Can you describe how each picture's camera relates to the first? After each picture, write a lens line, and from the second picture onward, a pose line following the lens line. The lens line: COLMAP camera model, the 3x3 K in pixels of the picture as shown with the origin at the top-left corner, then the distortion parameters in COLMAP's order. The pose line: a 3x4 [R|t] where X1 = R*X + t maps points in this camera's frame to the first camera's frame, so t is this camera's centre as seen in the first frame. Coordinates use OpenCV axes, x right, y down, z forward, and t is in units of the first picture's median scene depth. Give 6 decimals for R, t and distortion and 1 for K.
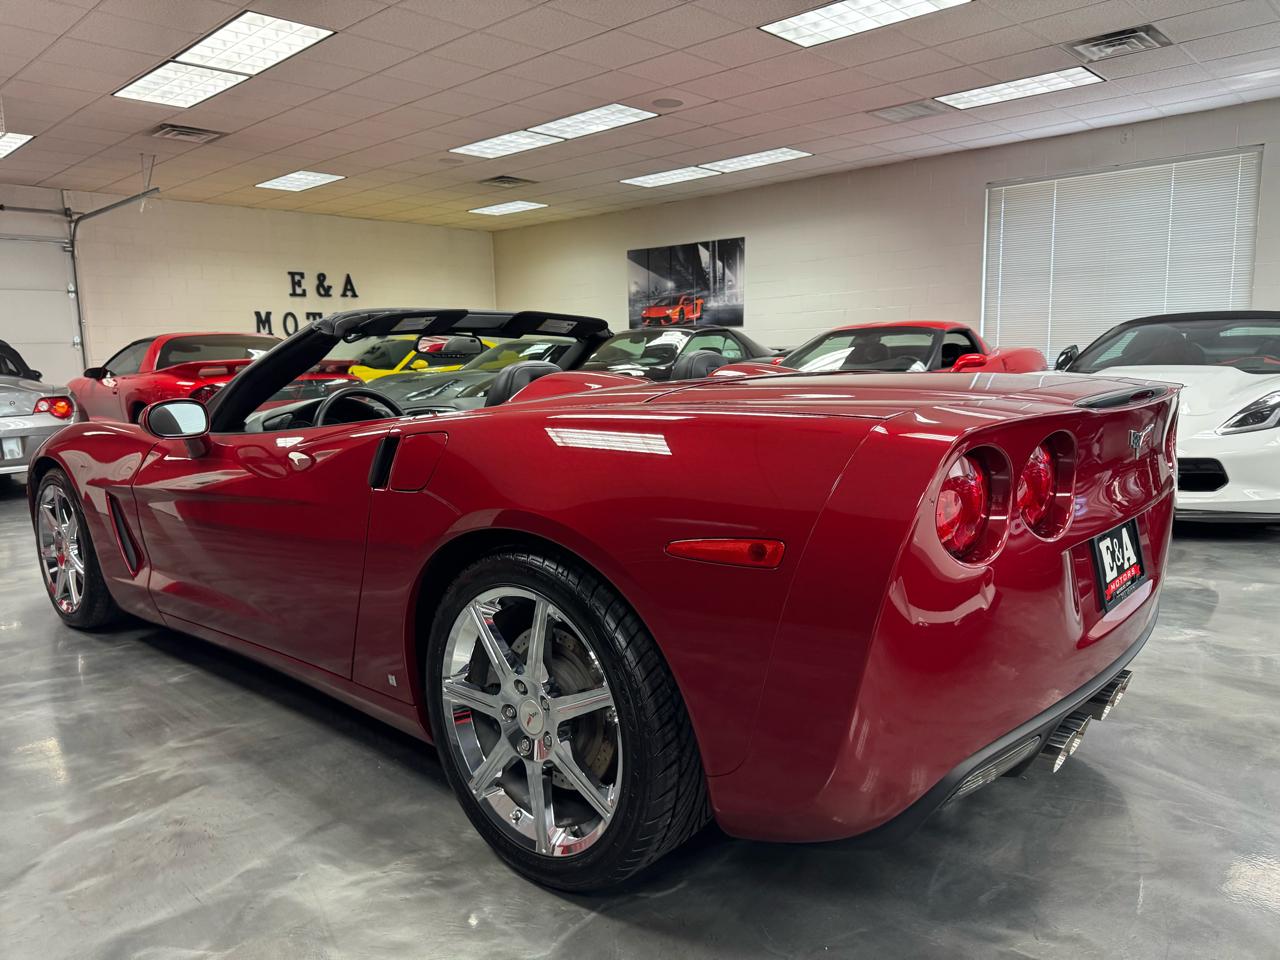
lens RADIAL K [[905.0, 0, 640.2], [0, 905.0, 489.2], [0, 0, 1]] dist [0.029848, -0.027637]
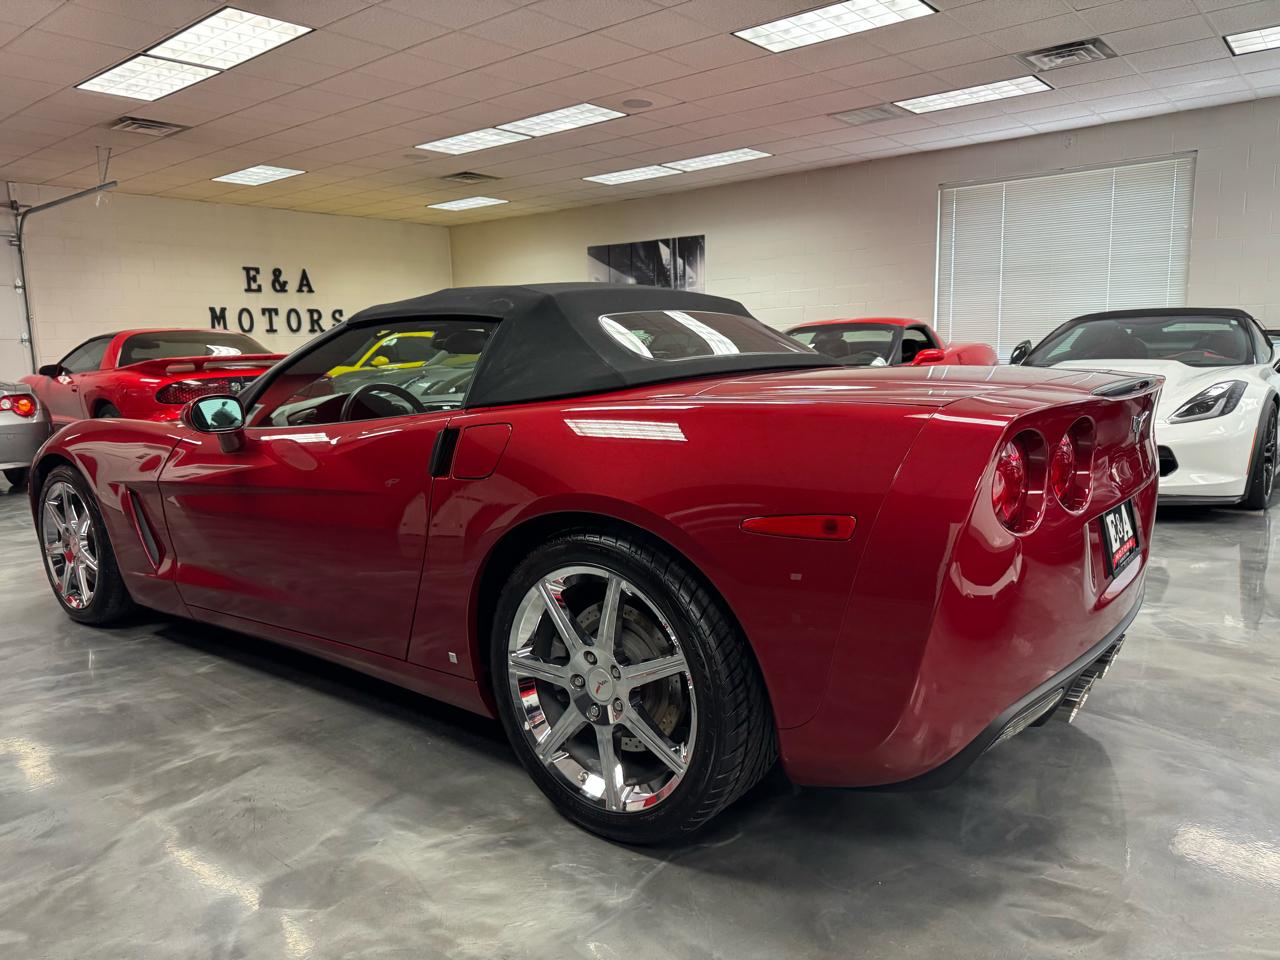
lens RADIAL K [[905.0, 0, 643.3], [0, 905.0, 489.0], [0, 0, 1]] dist [0.029848, -0.027637]
pose [[0.997899, -0.011759, 0.063715, -0.036642], [0.011463, 0.999922, 0.004995, 0.003028], [-0.063769, -0.004254, 0.997956, -0.022574]]
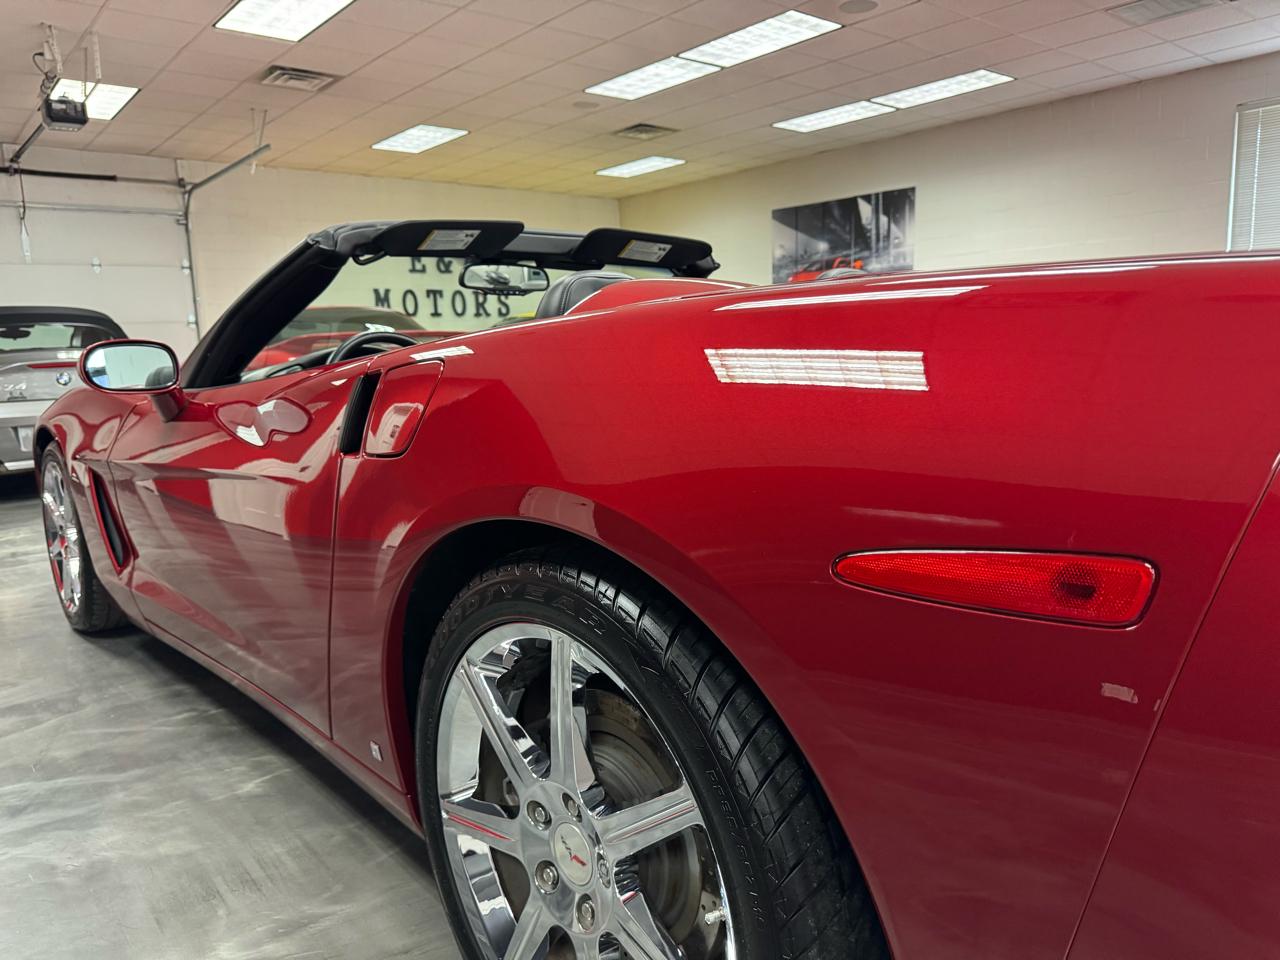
lens RADIAL K [[905.0, 0, 640.6], [0, 905.0, 477.0], [0, 0, 1]] dist [0.029848, -0.027637]
pose [[0.993584, 0.002122, -0.113078, -0.076979], [-0.001943, 0.999997, 0.001686, -0.003922], [0.113081, -0.001456, 0.993585, 0.183480]]
